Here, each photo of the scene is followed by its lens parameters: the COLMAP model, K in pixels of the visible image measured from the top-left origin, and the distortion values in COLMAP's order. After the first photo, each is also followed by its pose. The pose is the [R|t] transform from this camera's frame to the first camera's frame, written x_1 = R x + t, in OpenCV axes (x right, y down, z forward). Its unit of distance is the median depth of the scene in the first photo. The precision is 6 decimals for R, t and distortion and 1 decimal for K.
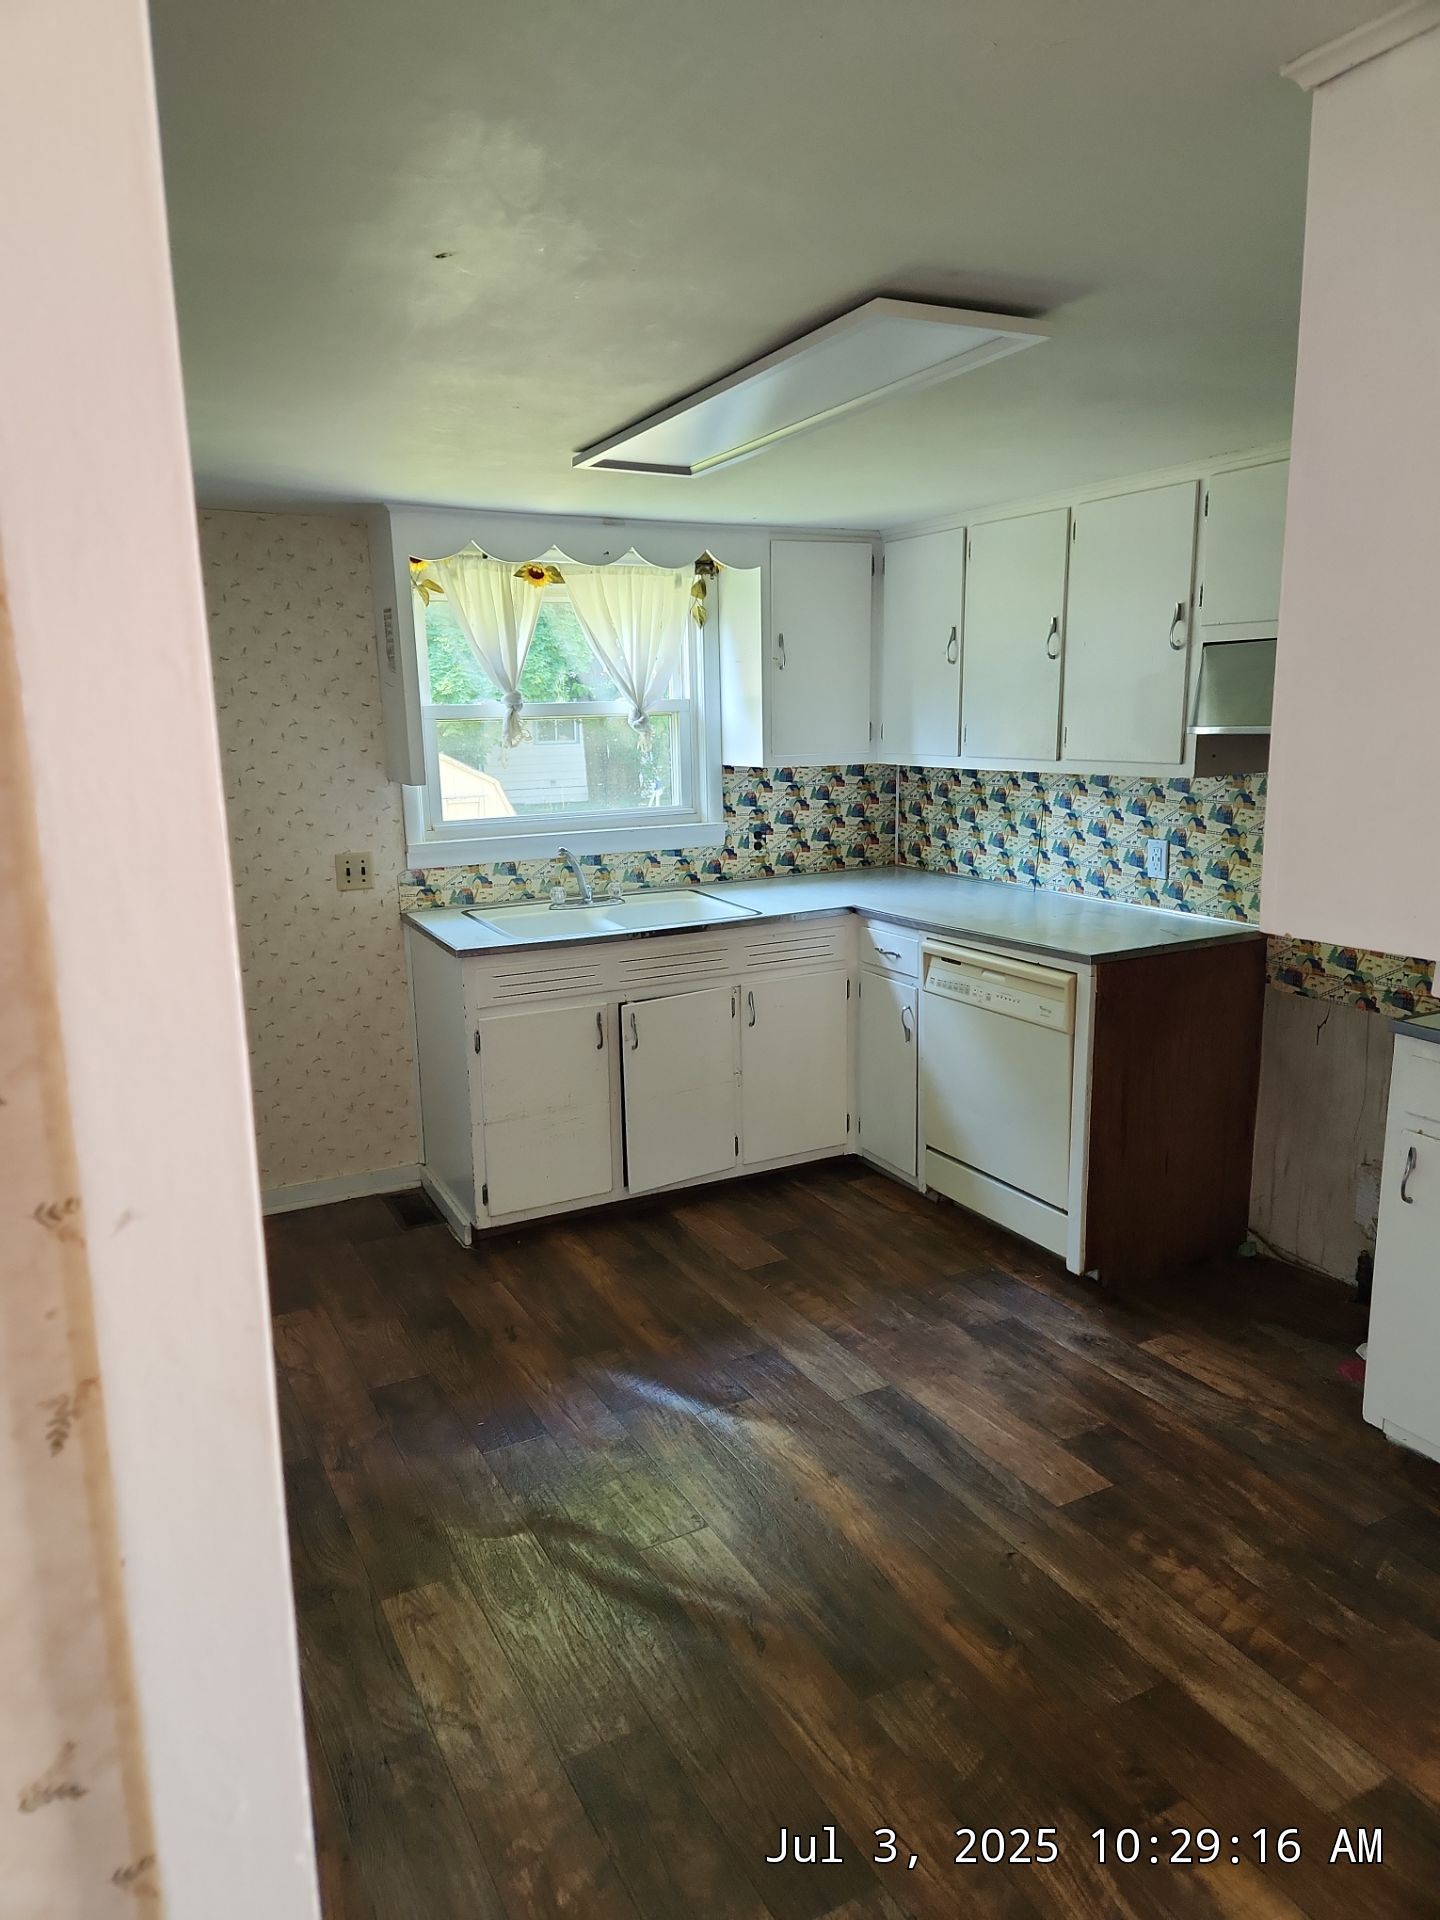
lens RADIAL K [[1267.4, 0, 720.5], [0, 1267.4, 954.1], [0, 0, 1]] dist [0.010169, -0.005773]
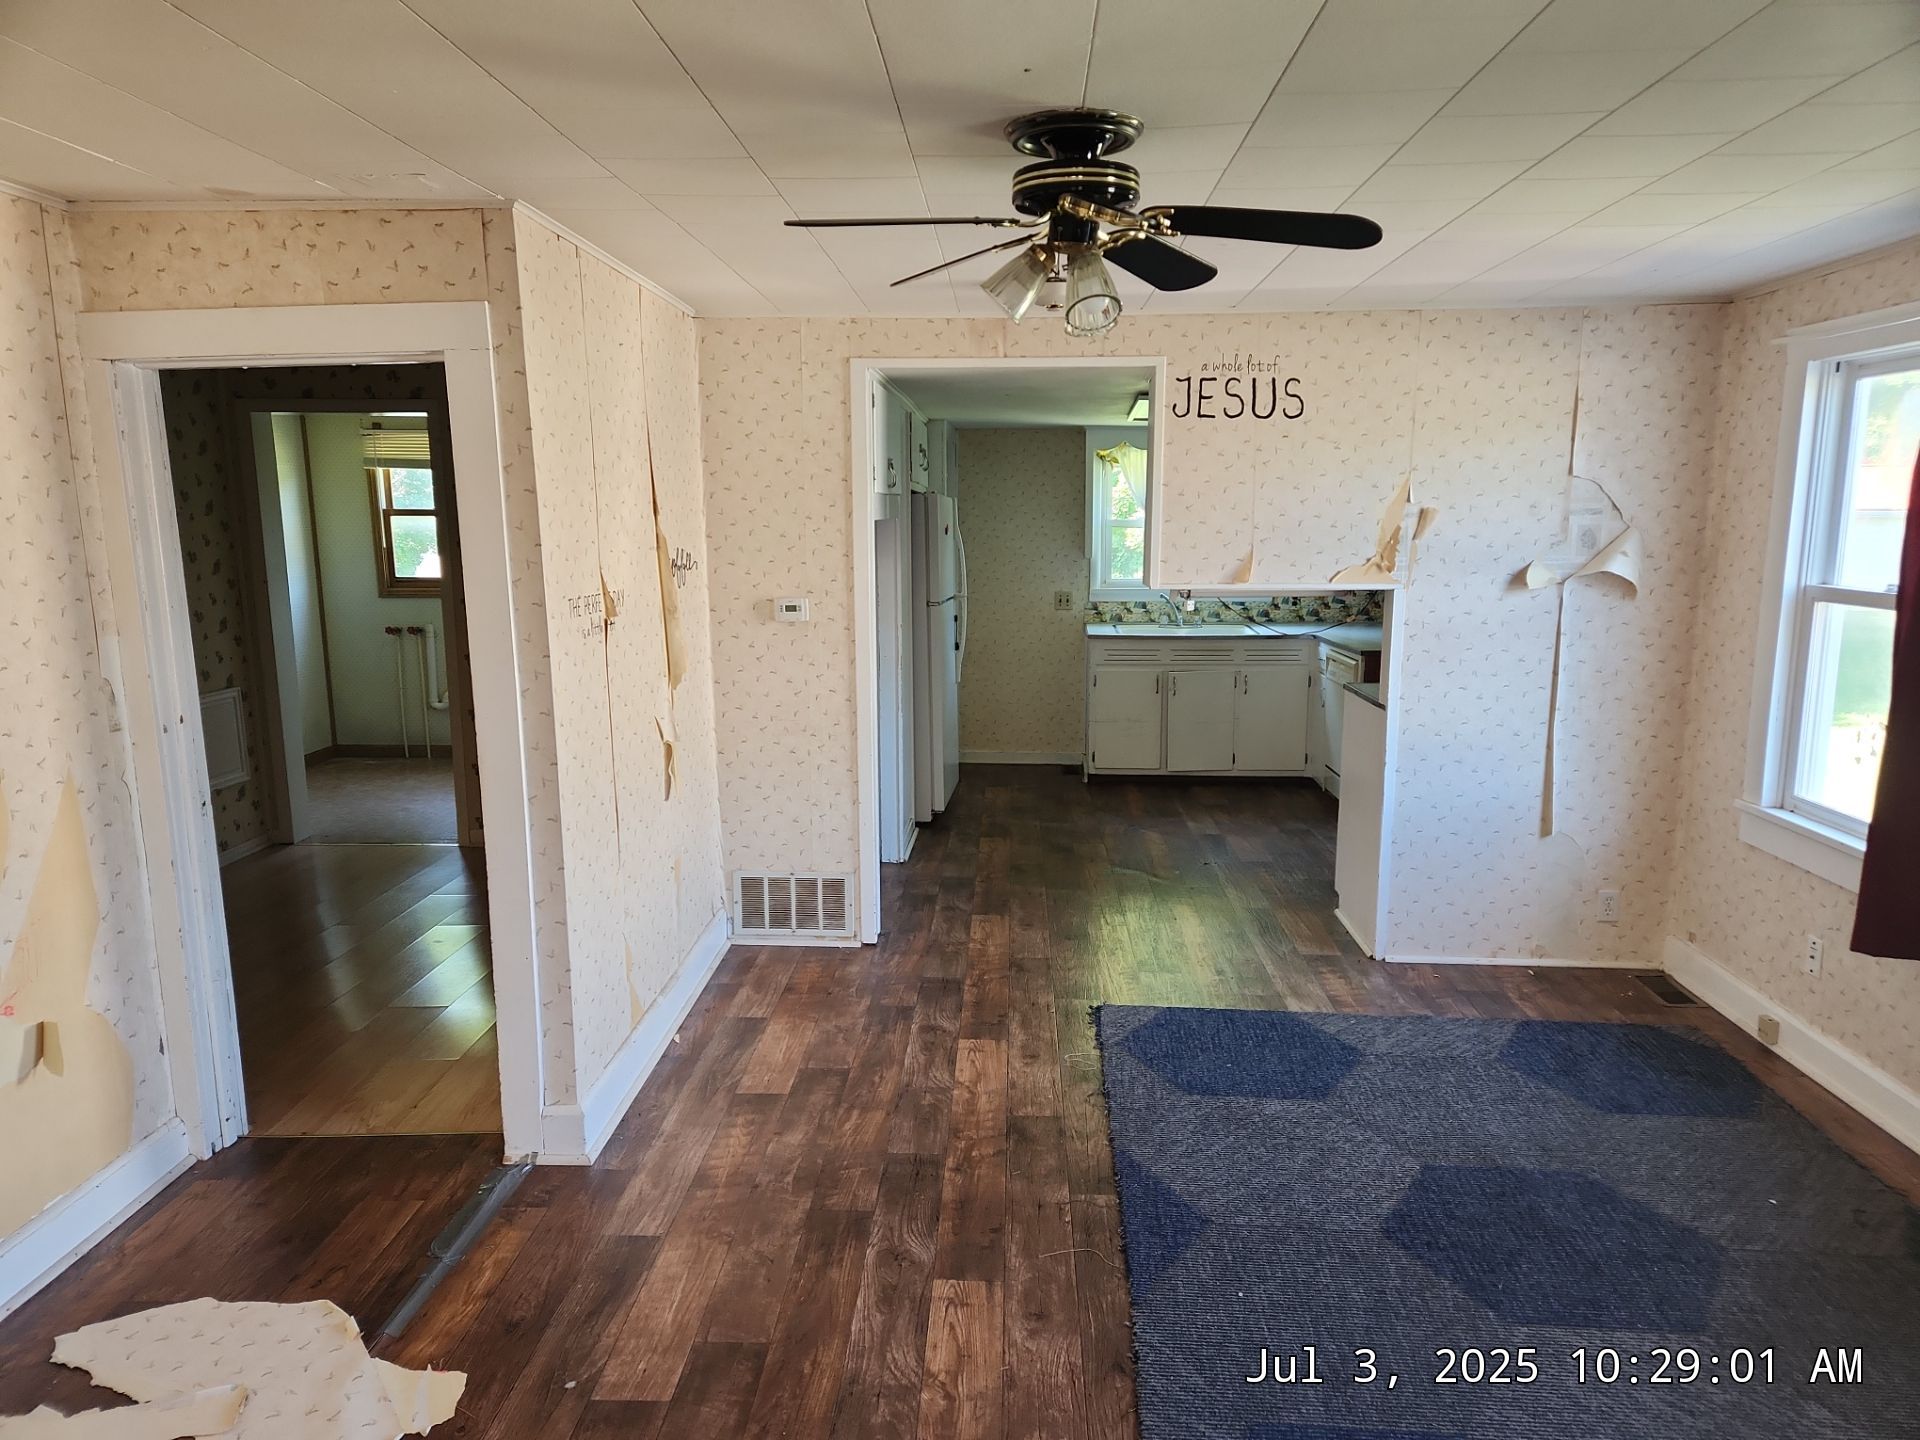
lens RADIAL K [[1267.4, 0, 961.1], [0, 1267.4, 726.5], [0, 0, 1]] dist [0.010169, -0.005773]
pose [[0.860435, 0.099534, -0.499744, 0.581679], [-0.111667, 0.993730, 0.005659, 0.136402], [0.497174, 0.050936, 0.866155, -0.795134]]
